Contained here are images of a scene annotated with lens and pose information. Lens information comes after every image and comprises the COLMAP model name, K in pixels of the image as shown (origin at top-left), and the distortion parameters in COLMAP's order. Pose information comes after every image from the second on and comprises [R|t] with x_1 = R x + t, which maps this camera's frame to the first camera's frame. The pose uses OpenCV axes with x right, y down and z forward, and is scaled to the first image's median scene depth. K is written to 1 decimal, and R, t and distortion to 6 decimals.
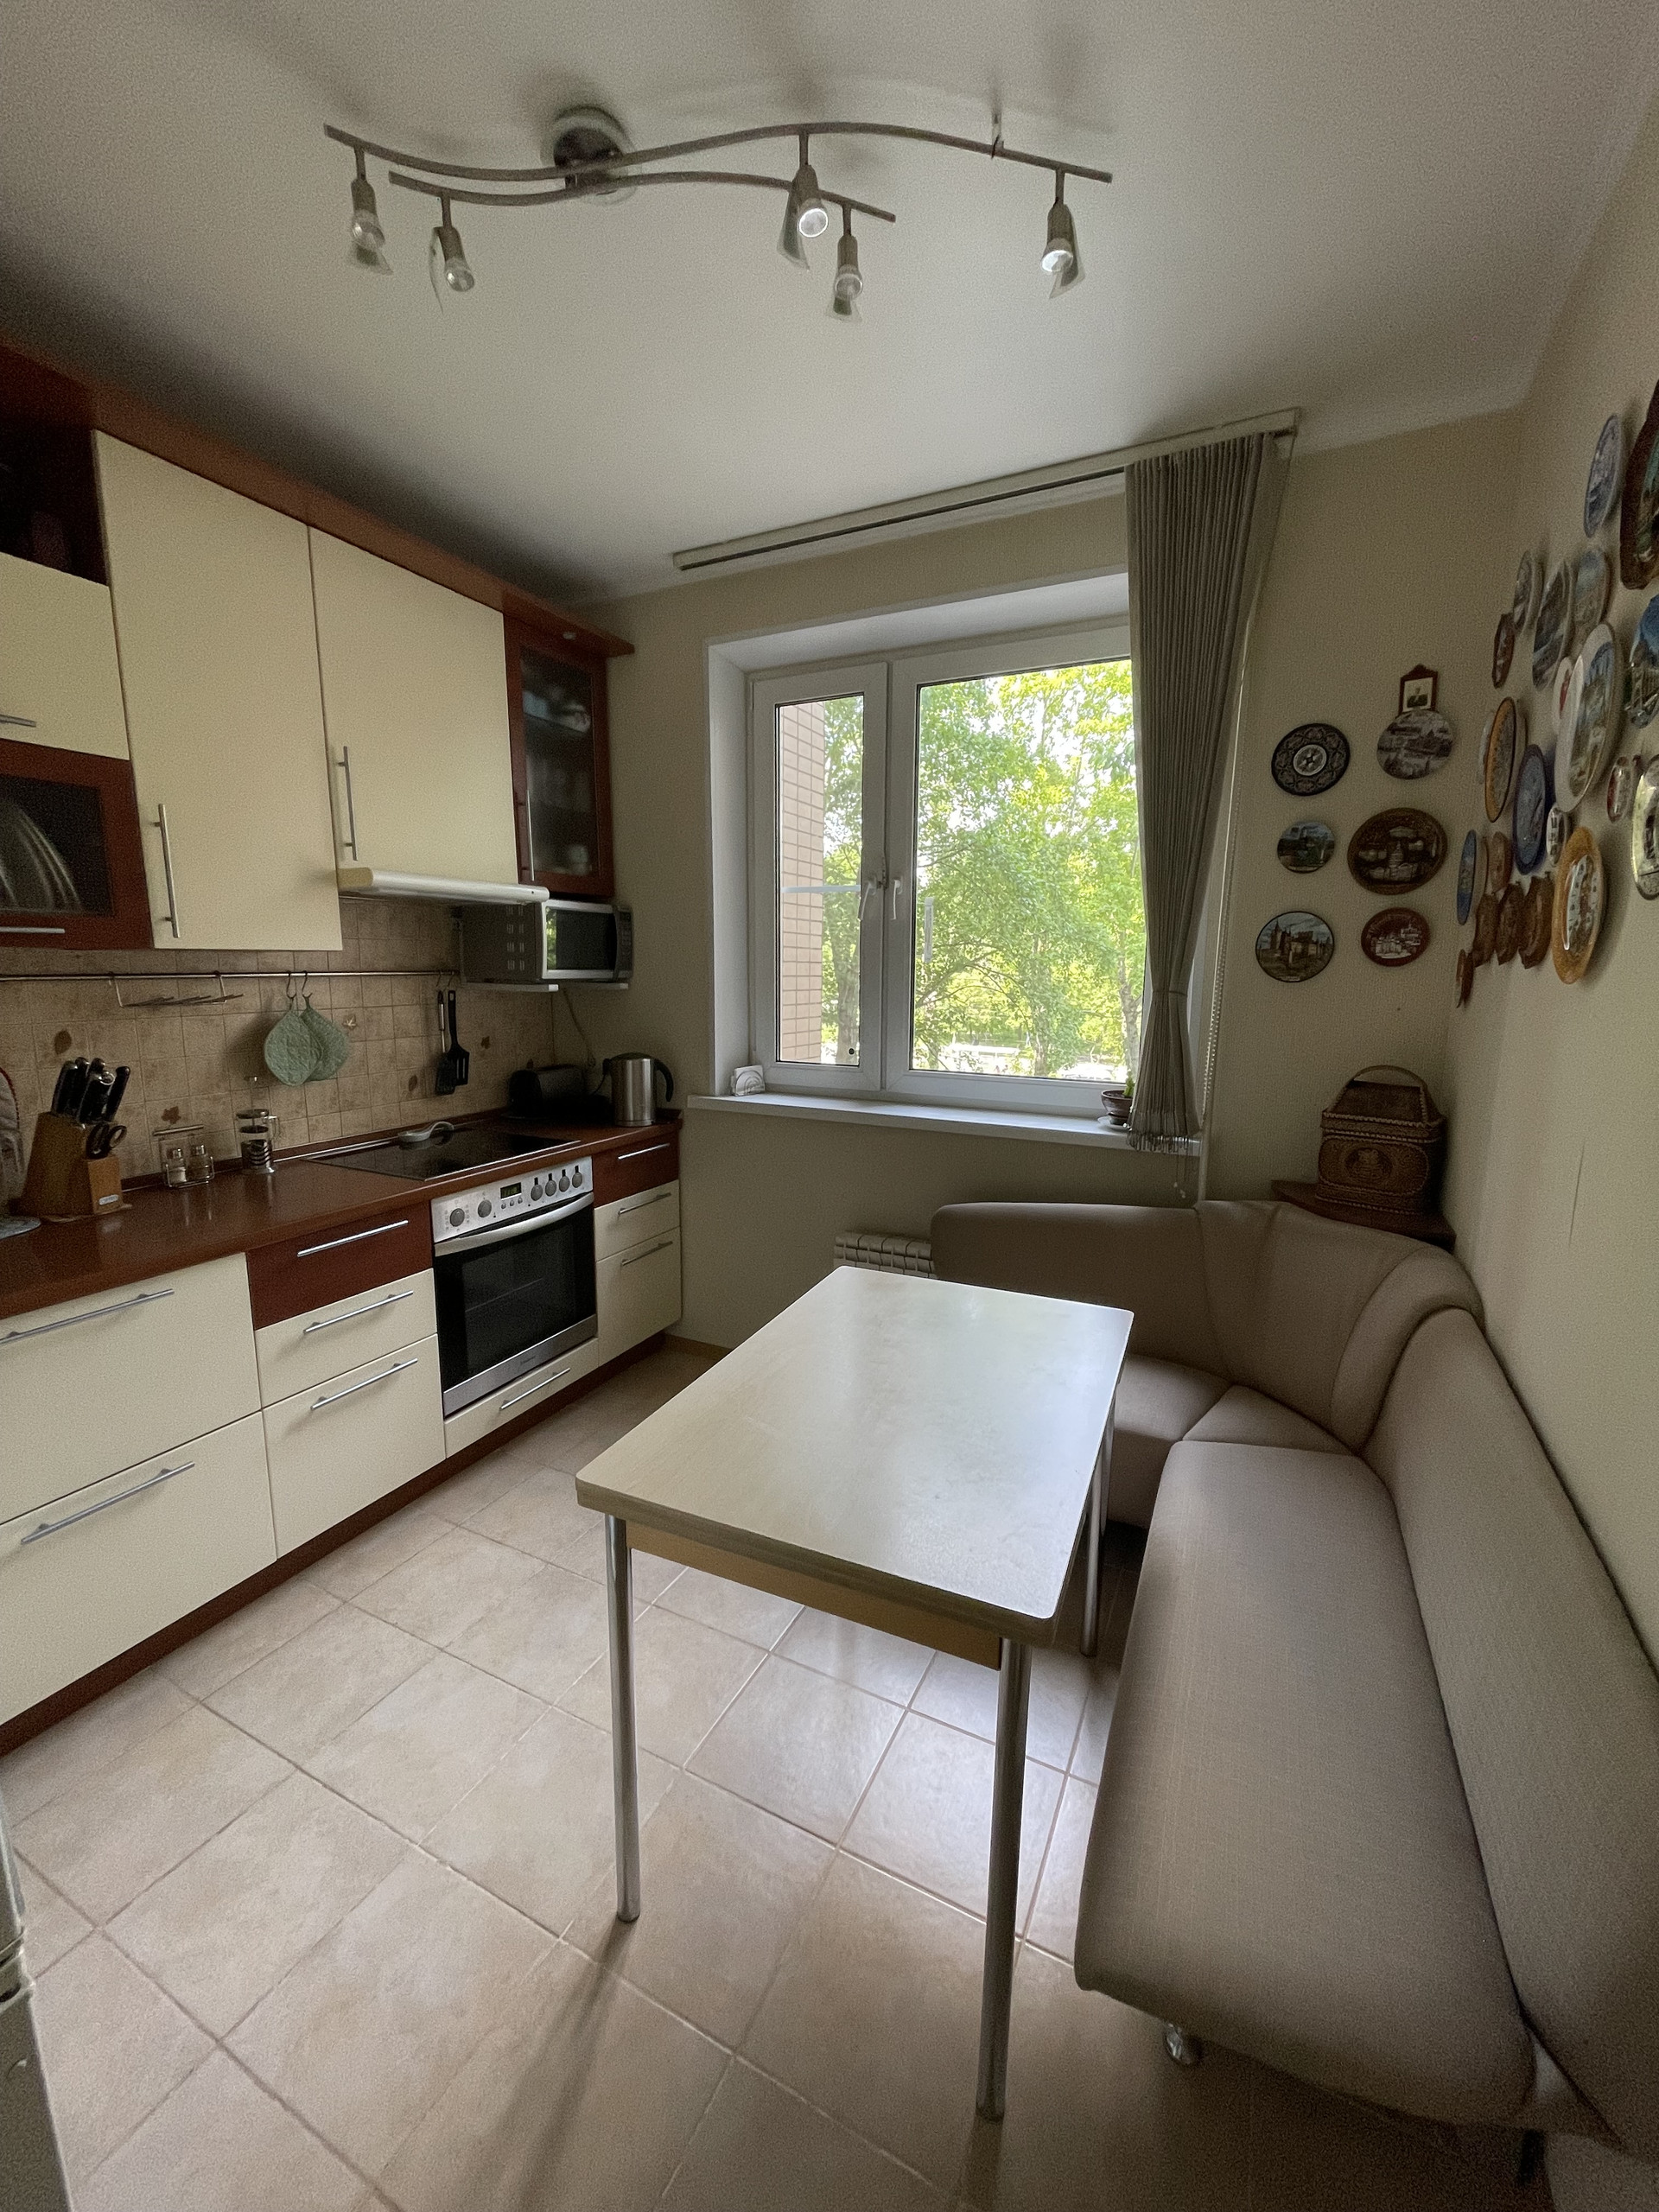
lens RADIAL K [[887.9, 0, 830.3], [0, 887.9, 1109.6], [0, 0, 1]] dist [-0.000127, 0.000025]
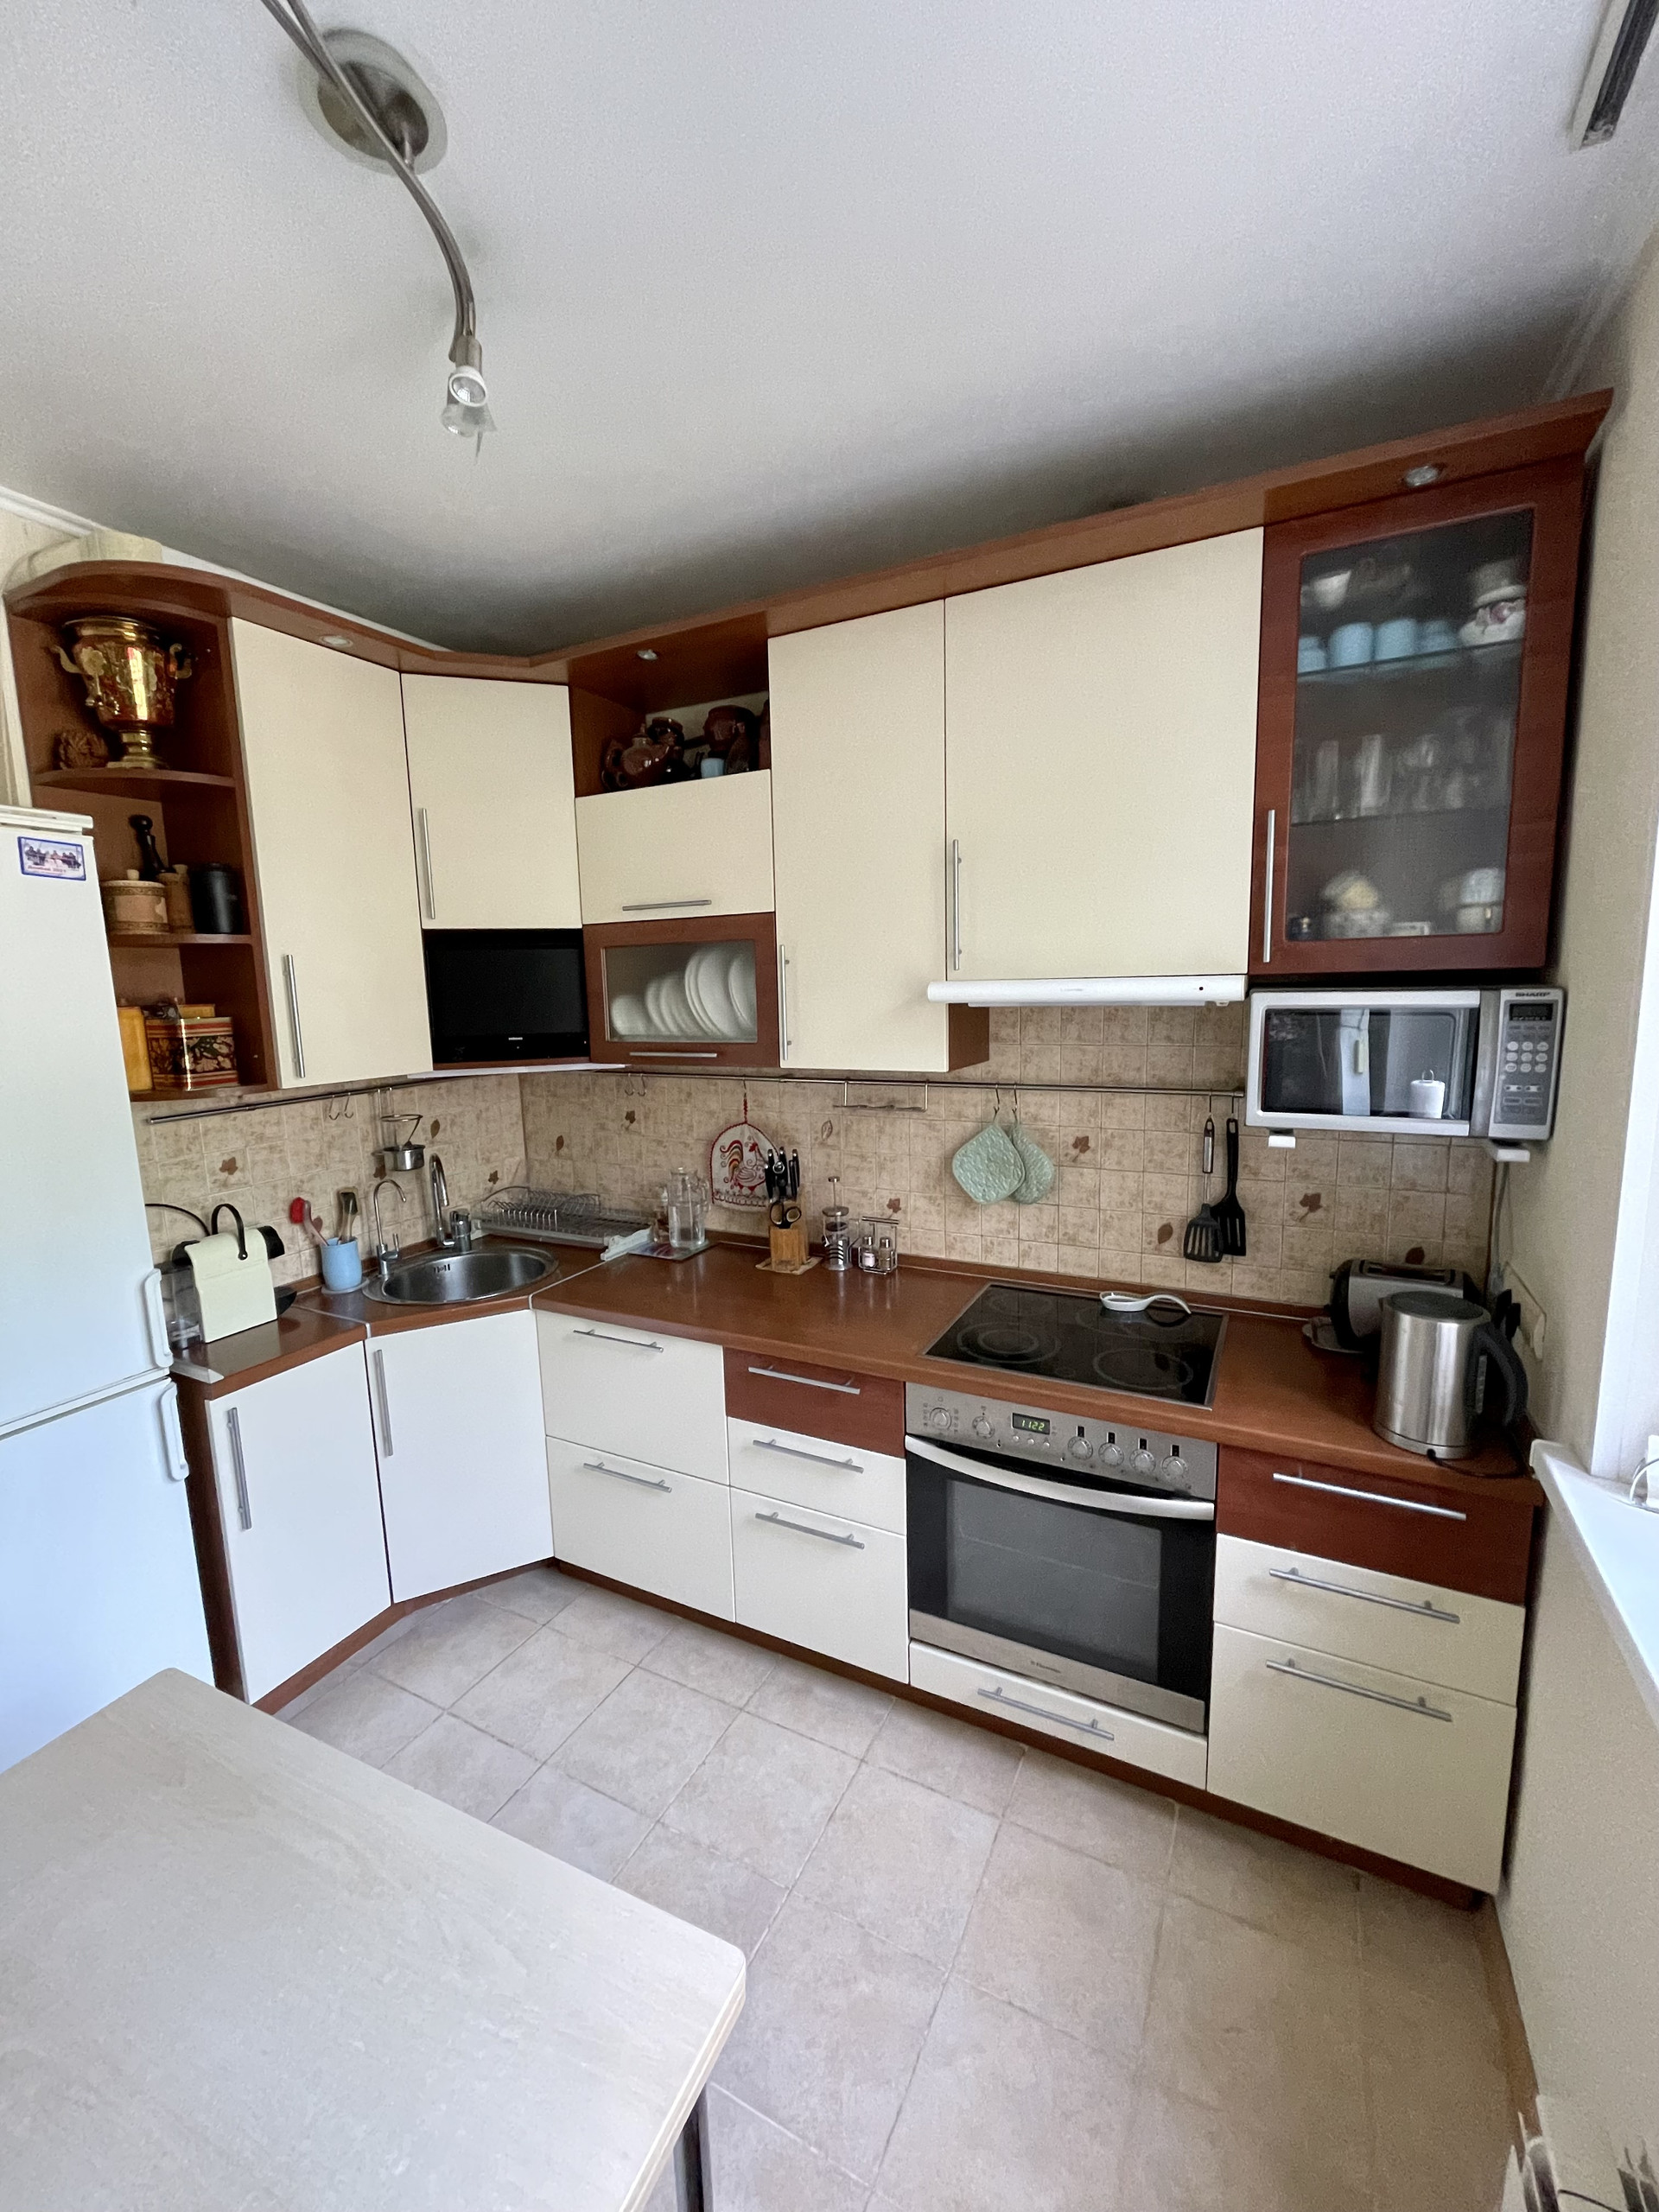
lens RADIAL K [[887.9, 0, 833.1], [0, 887.9, 1108.7], [0, 0, 1]] dist [-0.000127, 0.000025]
pose [[-0.012285, 0.141851, -0.989812, 0.268658], [-0.140646, 0.979800, 0.142162, -0.206893], [0.989984, 0.140960, 0.007914, 0.724044]]
